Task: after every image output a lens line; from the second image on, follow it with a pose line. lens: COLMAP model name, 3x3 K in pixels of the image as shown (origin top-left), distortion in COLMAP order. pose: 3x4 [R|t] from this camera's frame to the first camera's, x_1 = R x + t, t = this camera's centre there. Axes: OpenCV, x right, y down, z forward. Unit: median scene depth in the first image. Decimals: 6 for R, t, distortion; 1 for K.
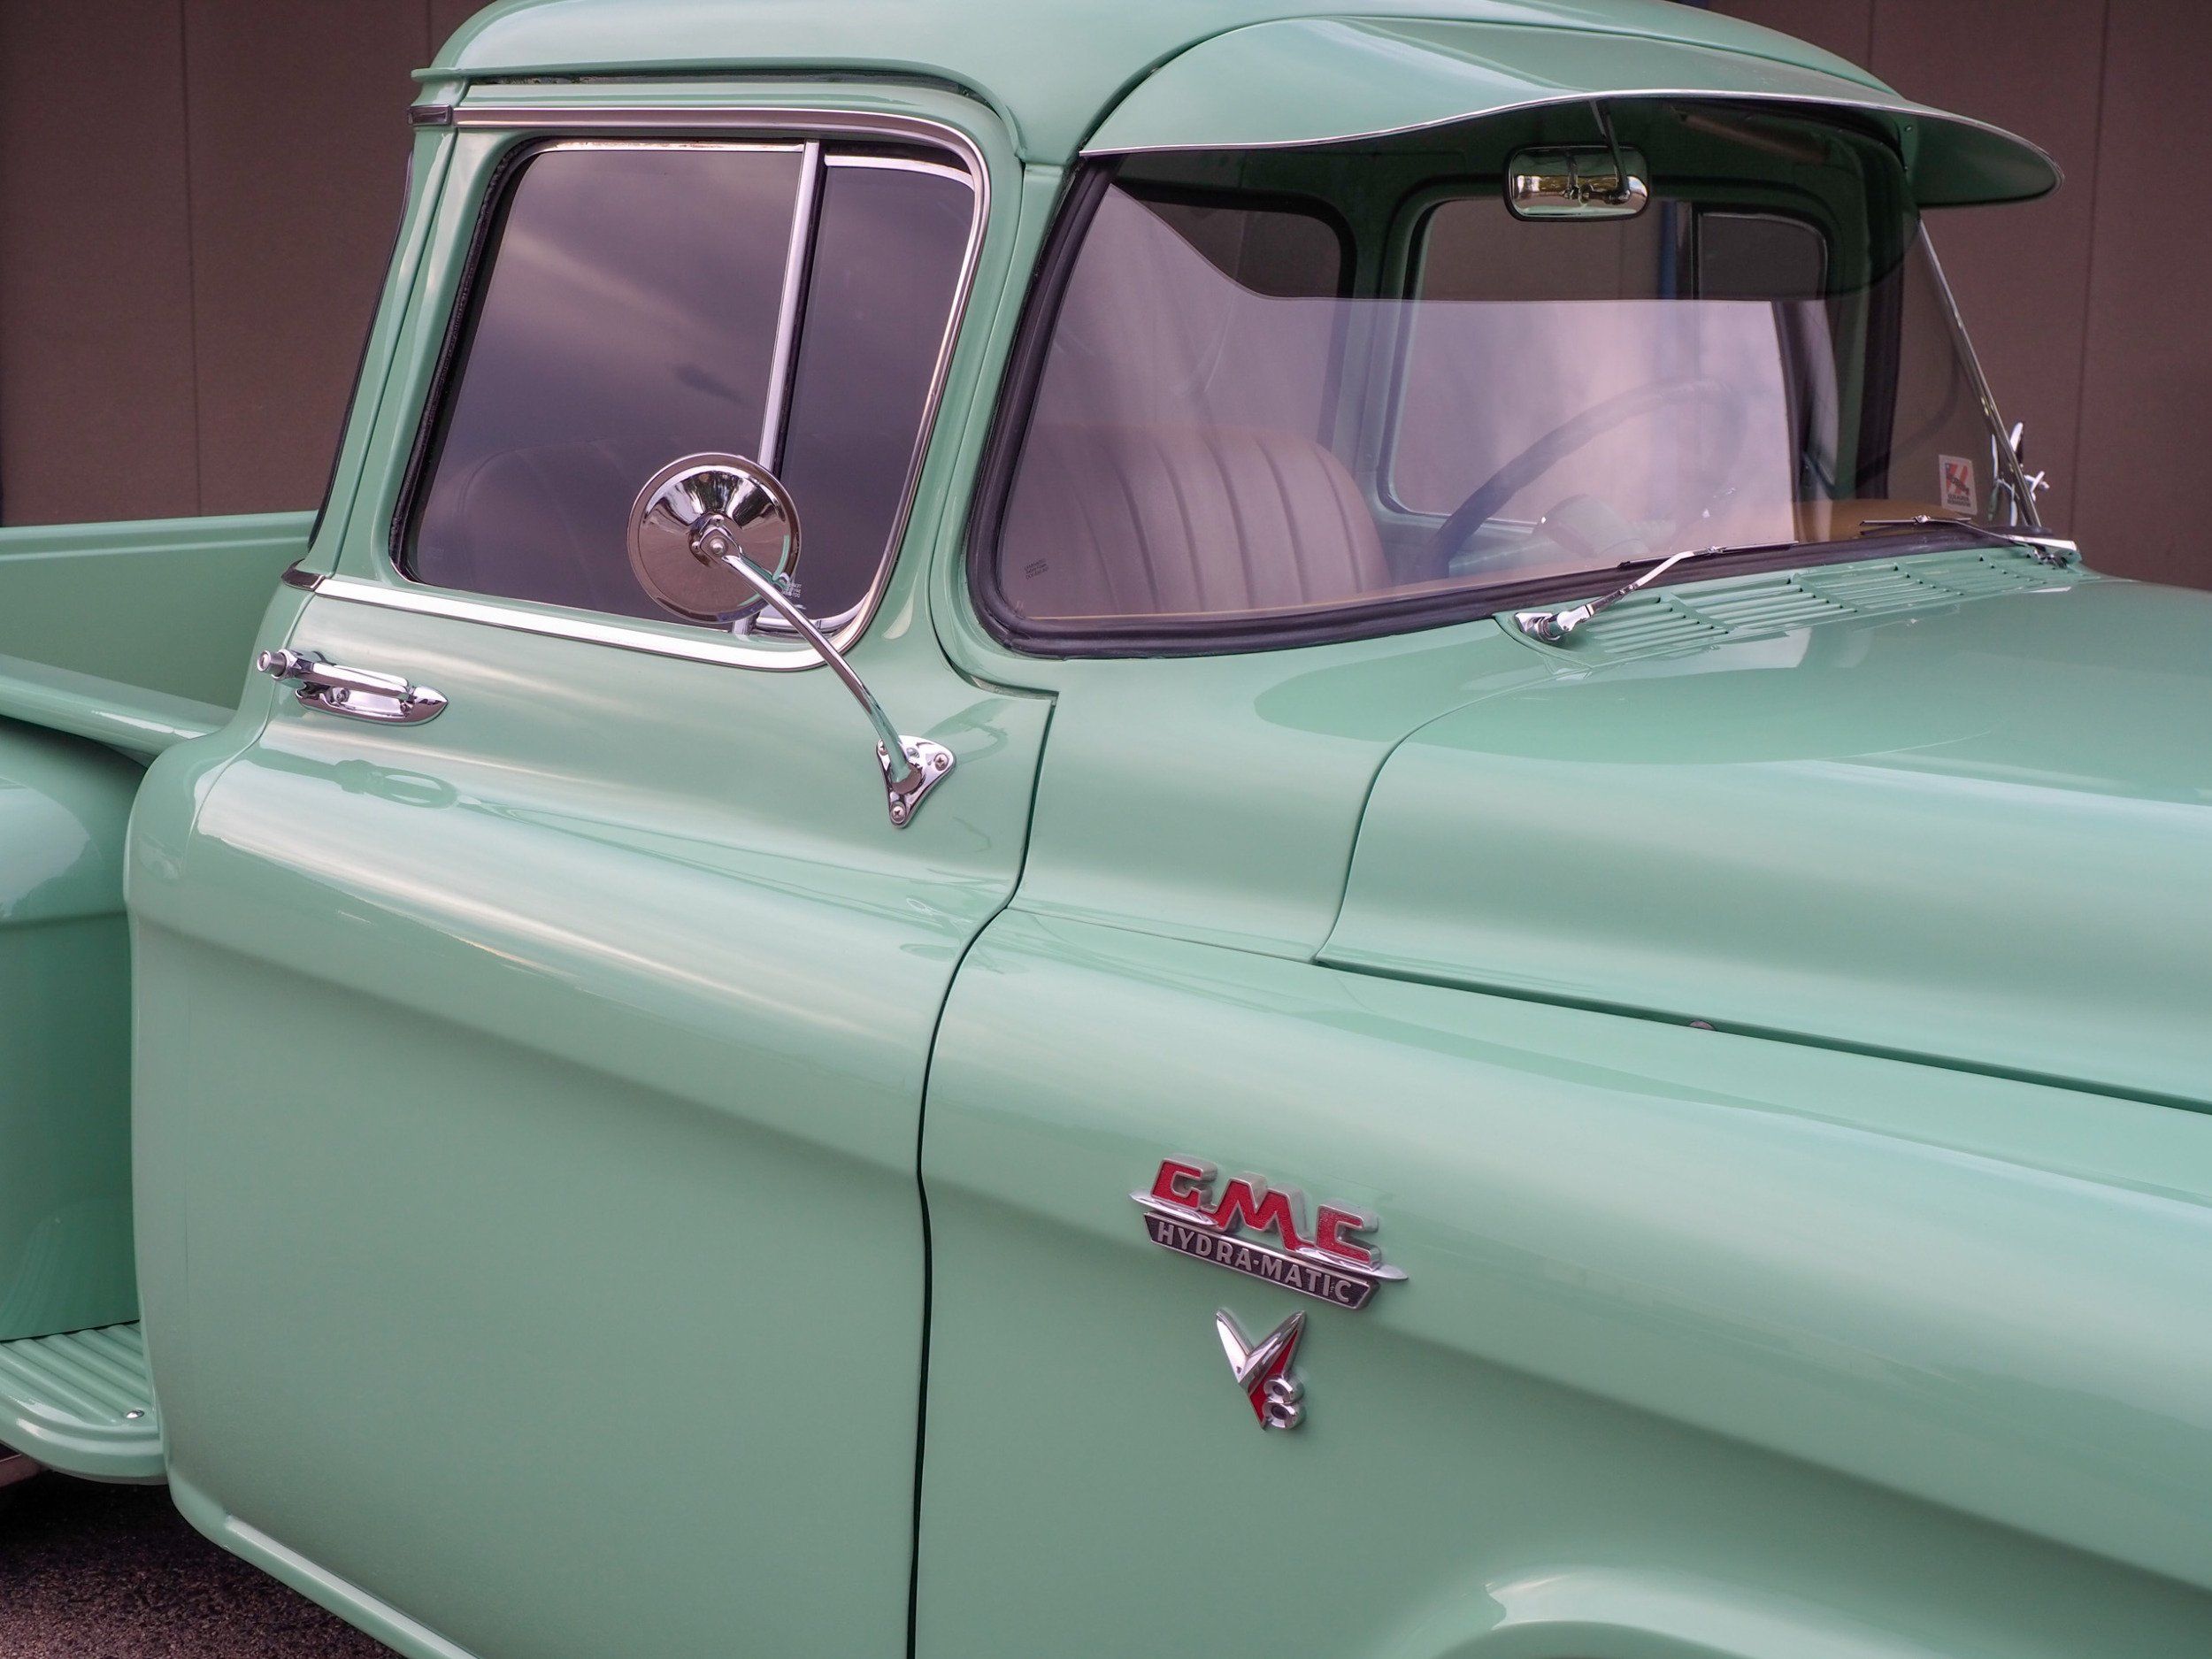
lens RADIAL K [[2886.3, 0, 1105.5], [0, 2886.3, 822.8], [0, 0, 1]] dist [0.006901, 0.011957]
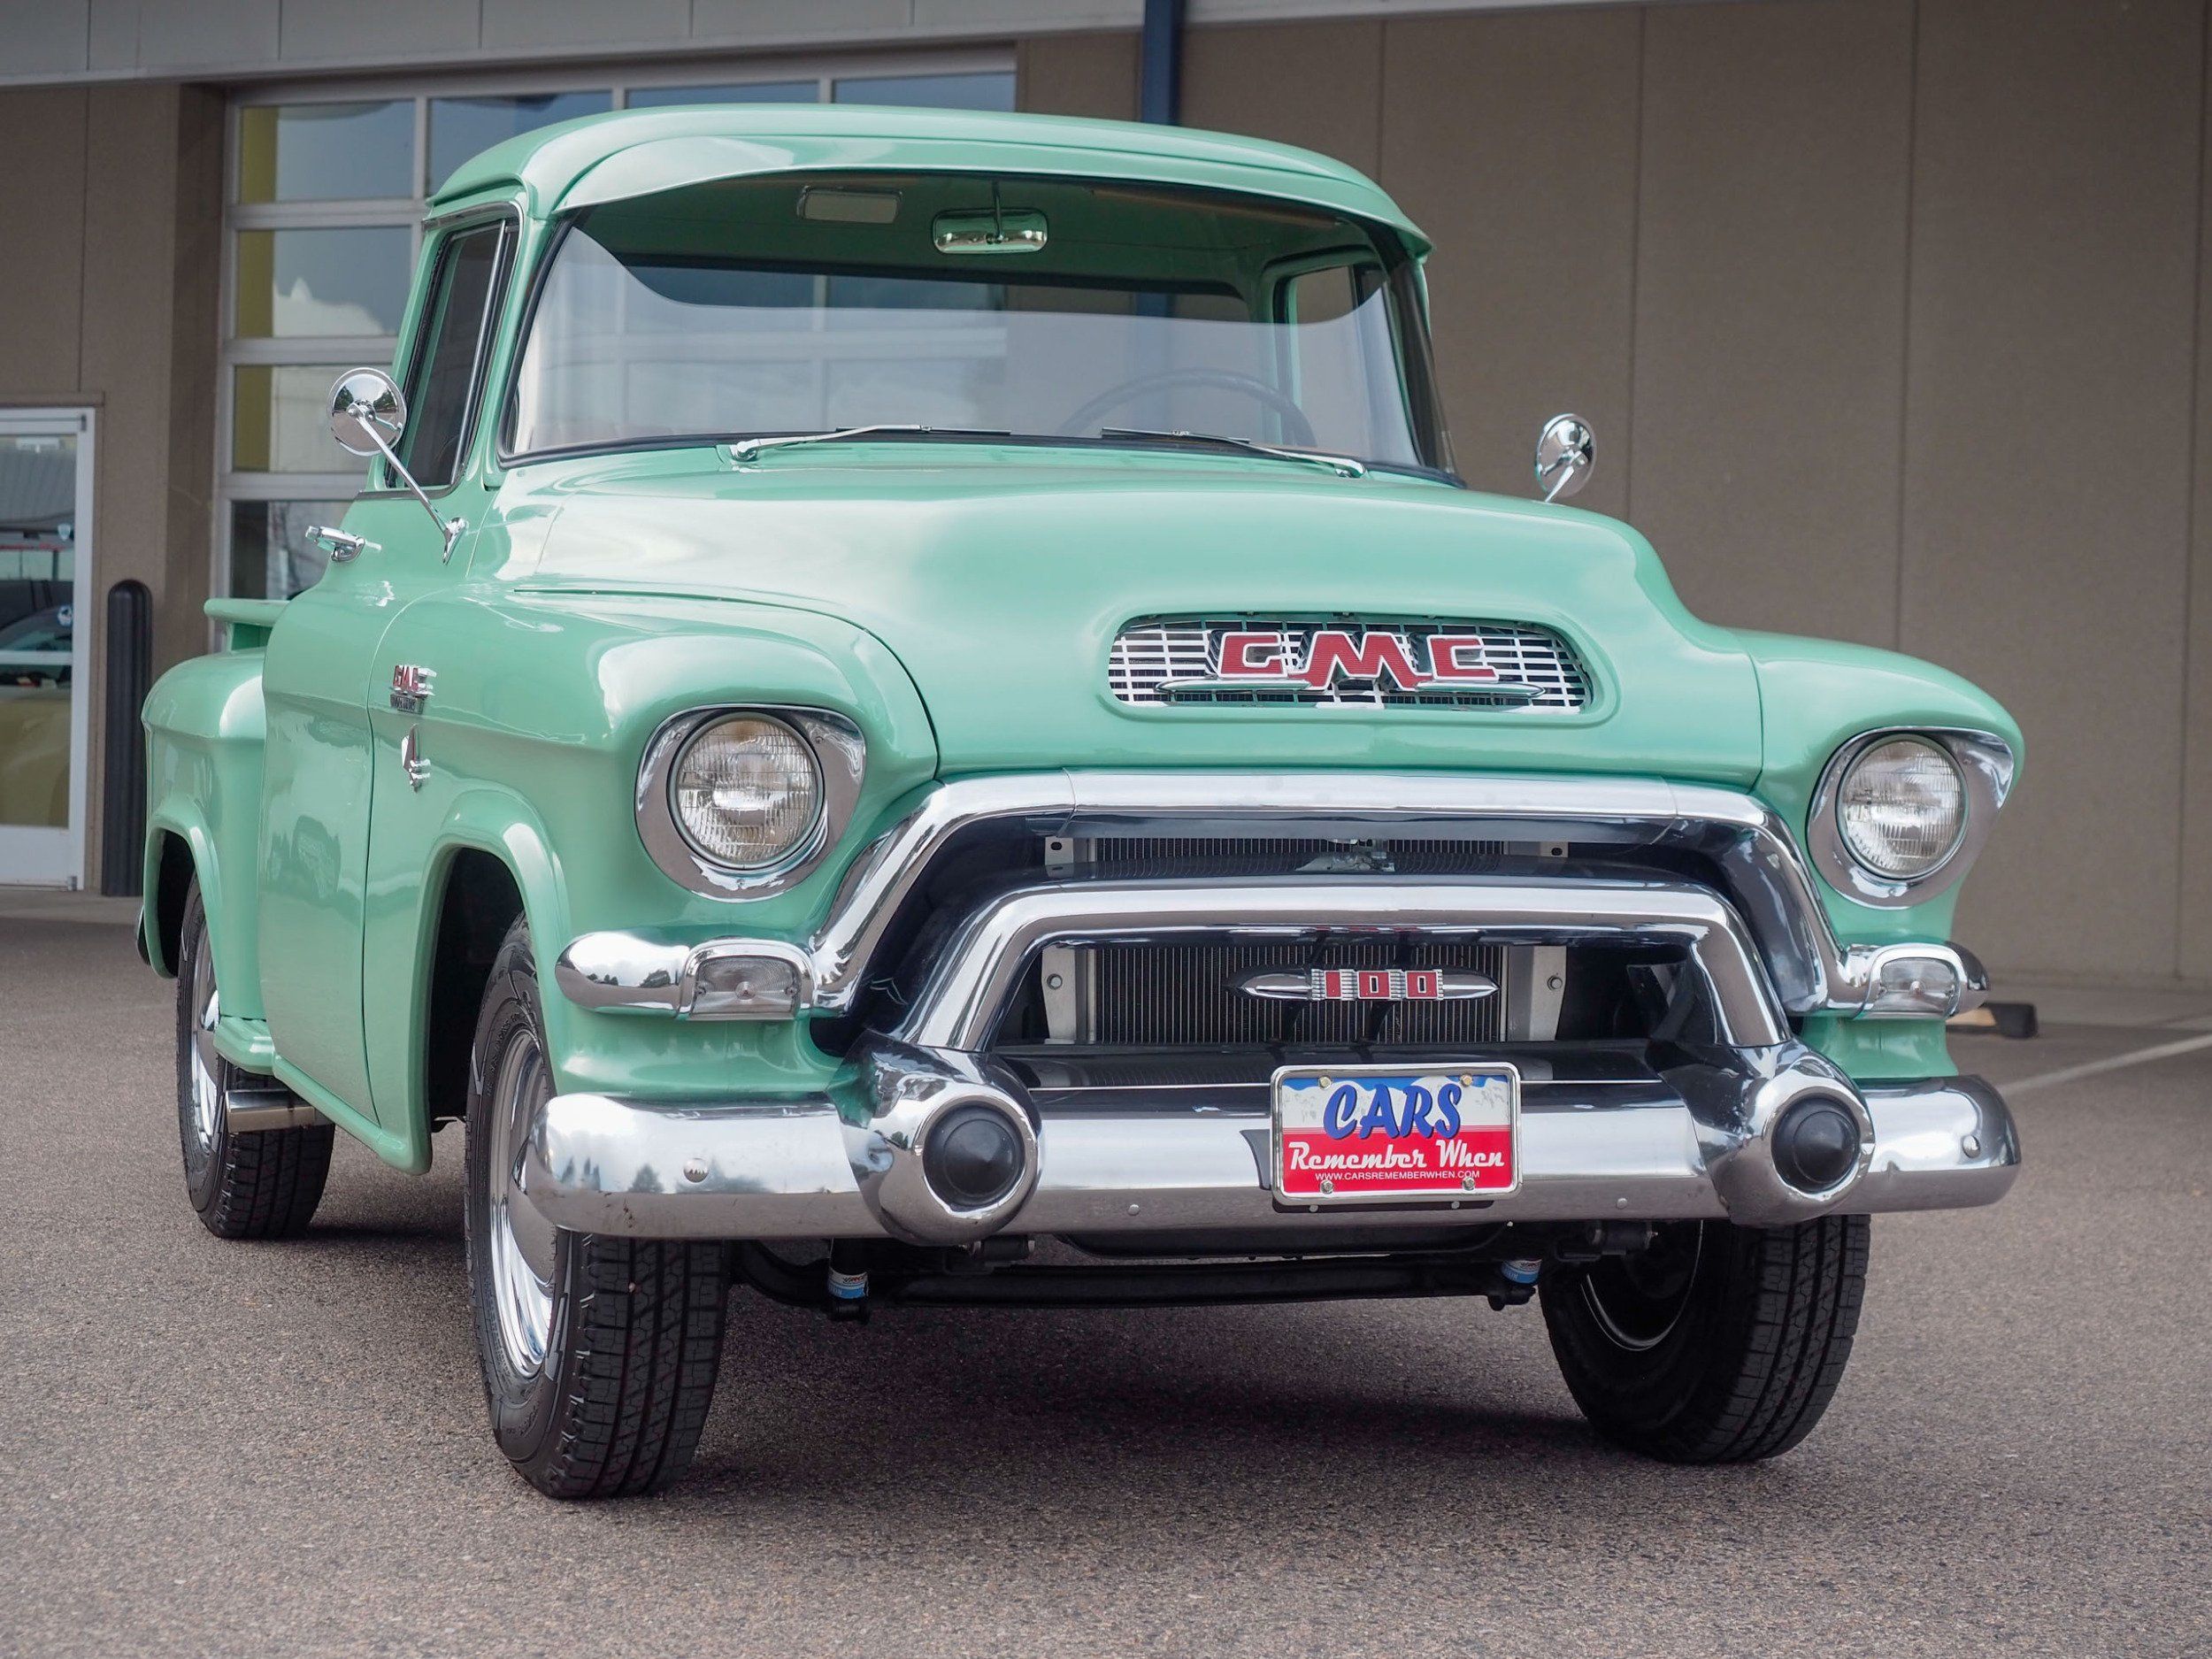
lens RADIAL K [[4610.1, 0, 1066.4], [0, 4610.1, 830.3], [0, 0, 1]] dist [0.007215, -0.009550]
pose [[0.867197, 0.016026, -0.497707, 1.785566], [-0.095210, 0.986379, -0.134132, 0.538769], [0.488778, 0.163706, 0.856911, -1.358429]]
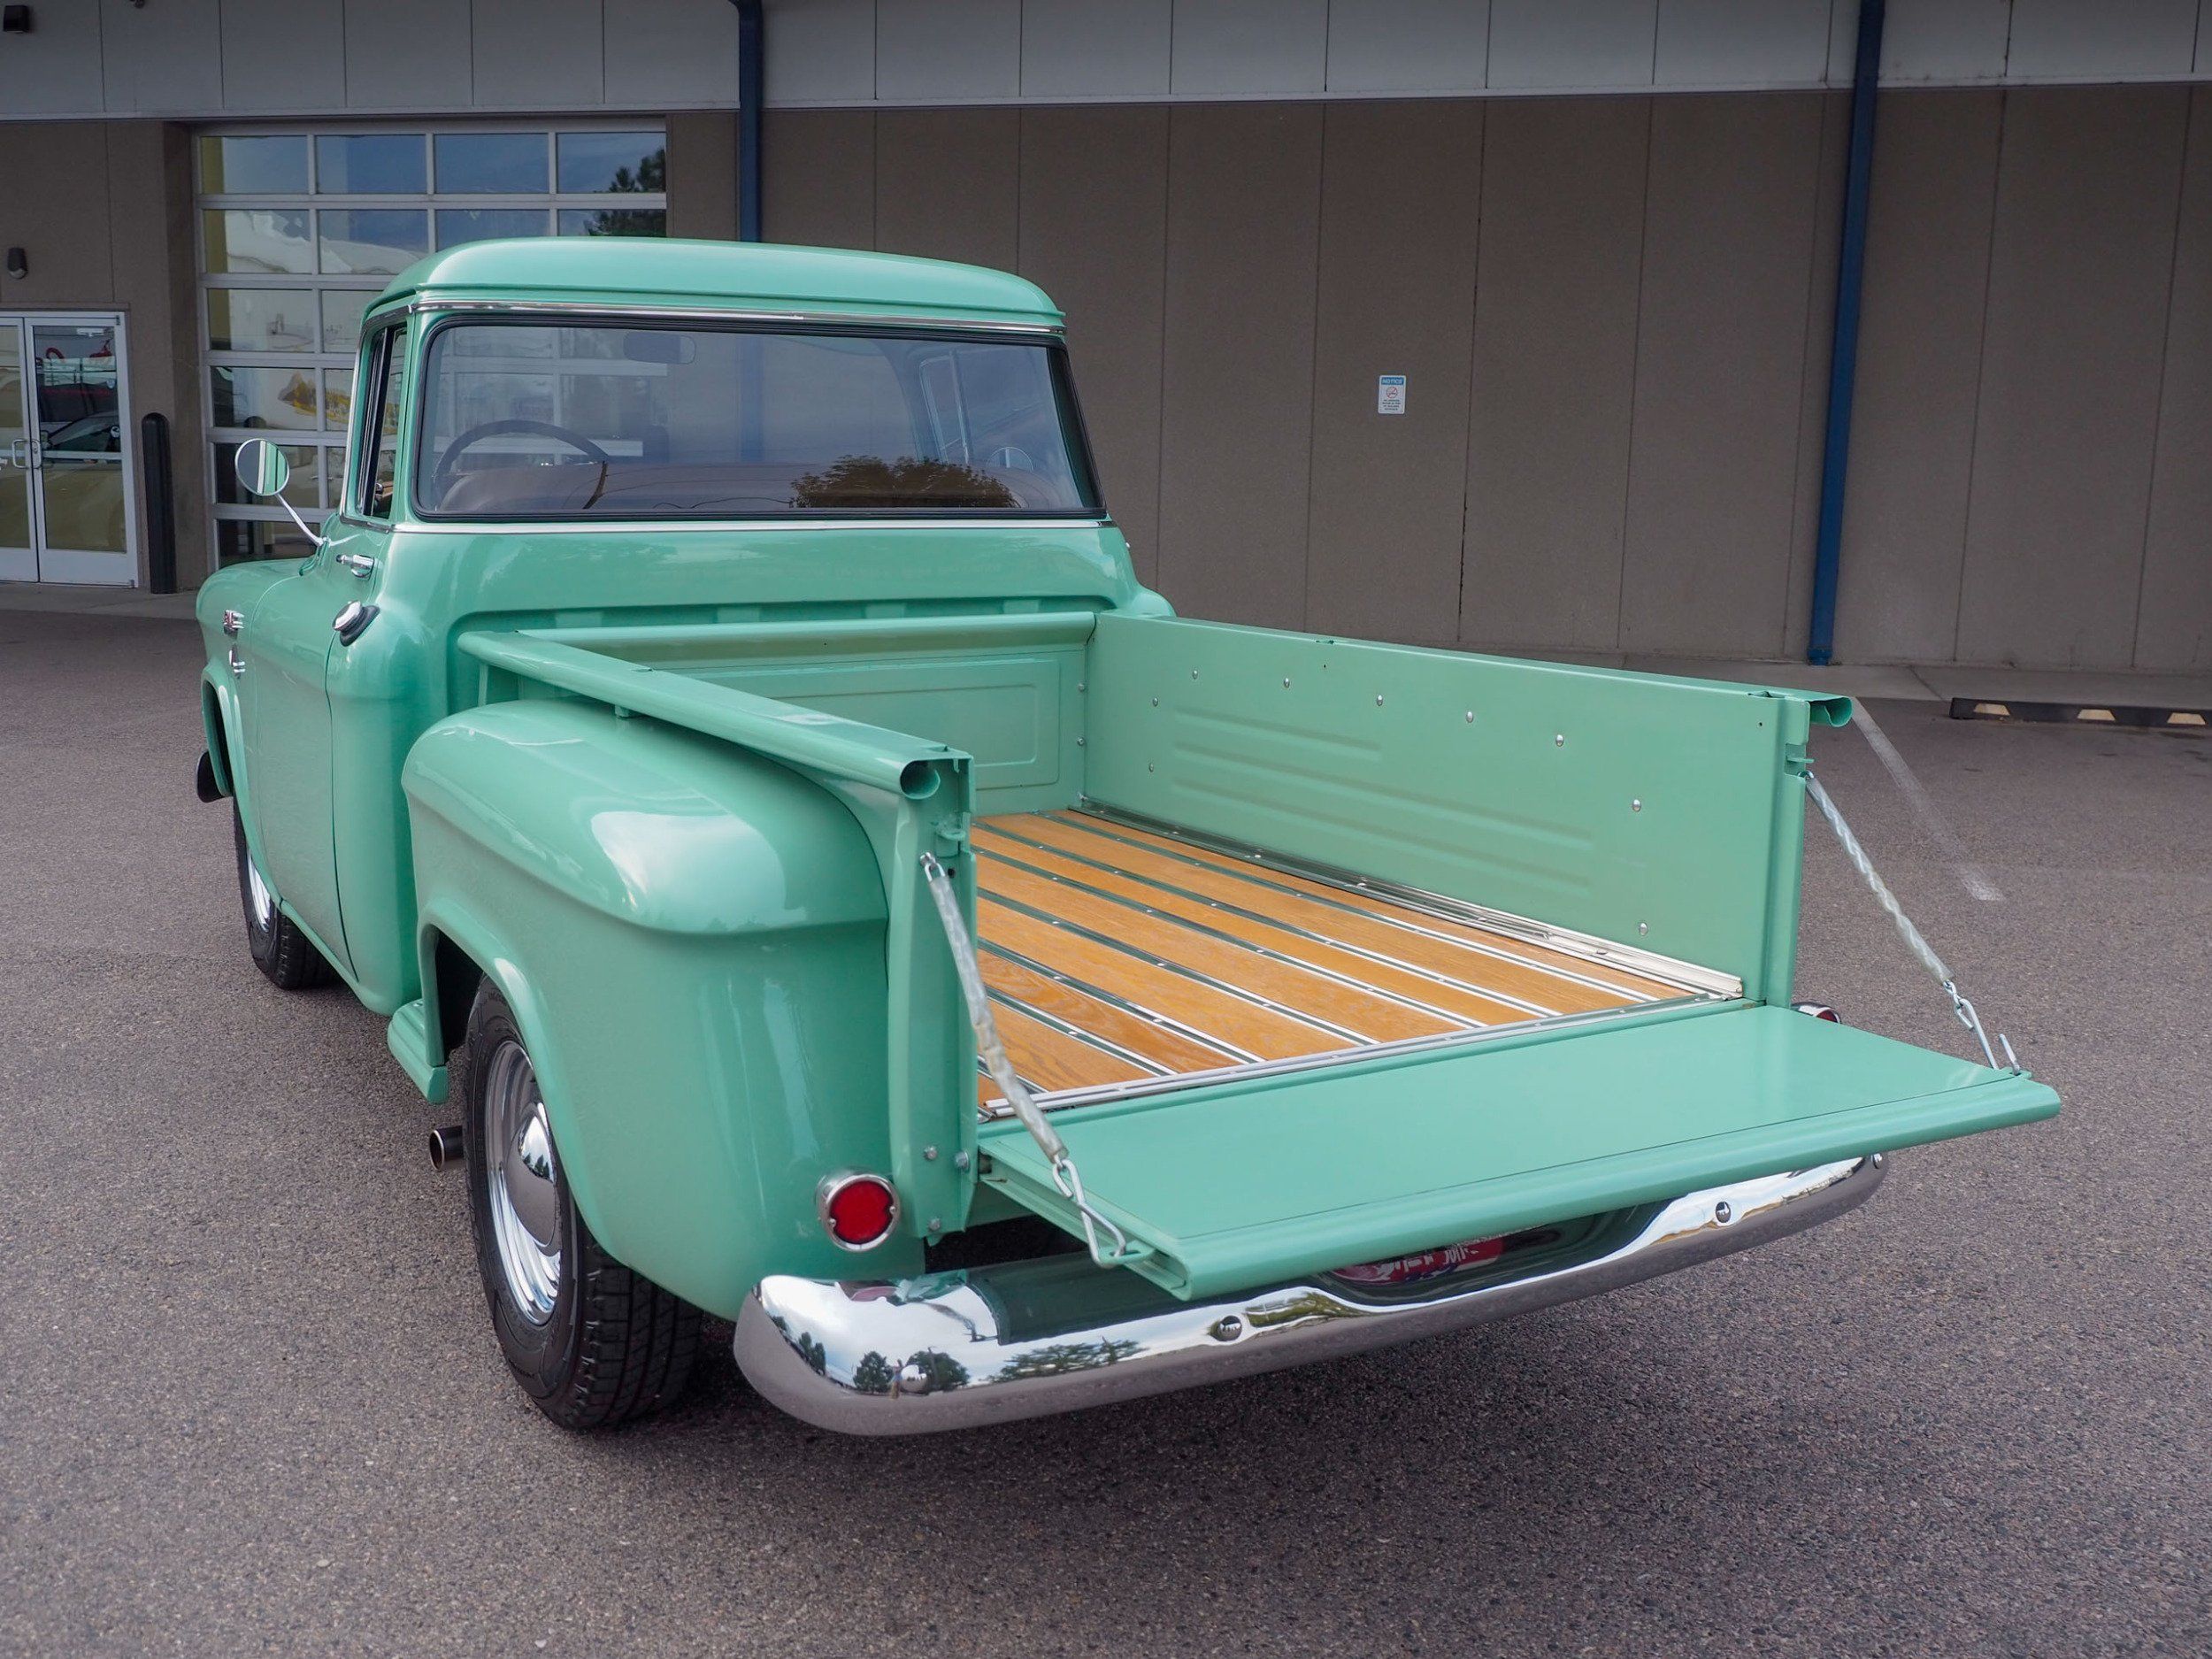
lens RADIAL K [[2081.1, 0, 1091.9], [0, 2081.1, 796.4], [0, 0, 1]] dist [0.010109, -0.018475]
pose [[0.959053, 0.051352, -0.278531, 0.841802], [-0.052746, 0.998605, 0.002492, 0.135130], [0.278271, 0.012301, 0.960424, -0.571639]]
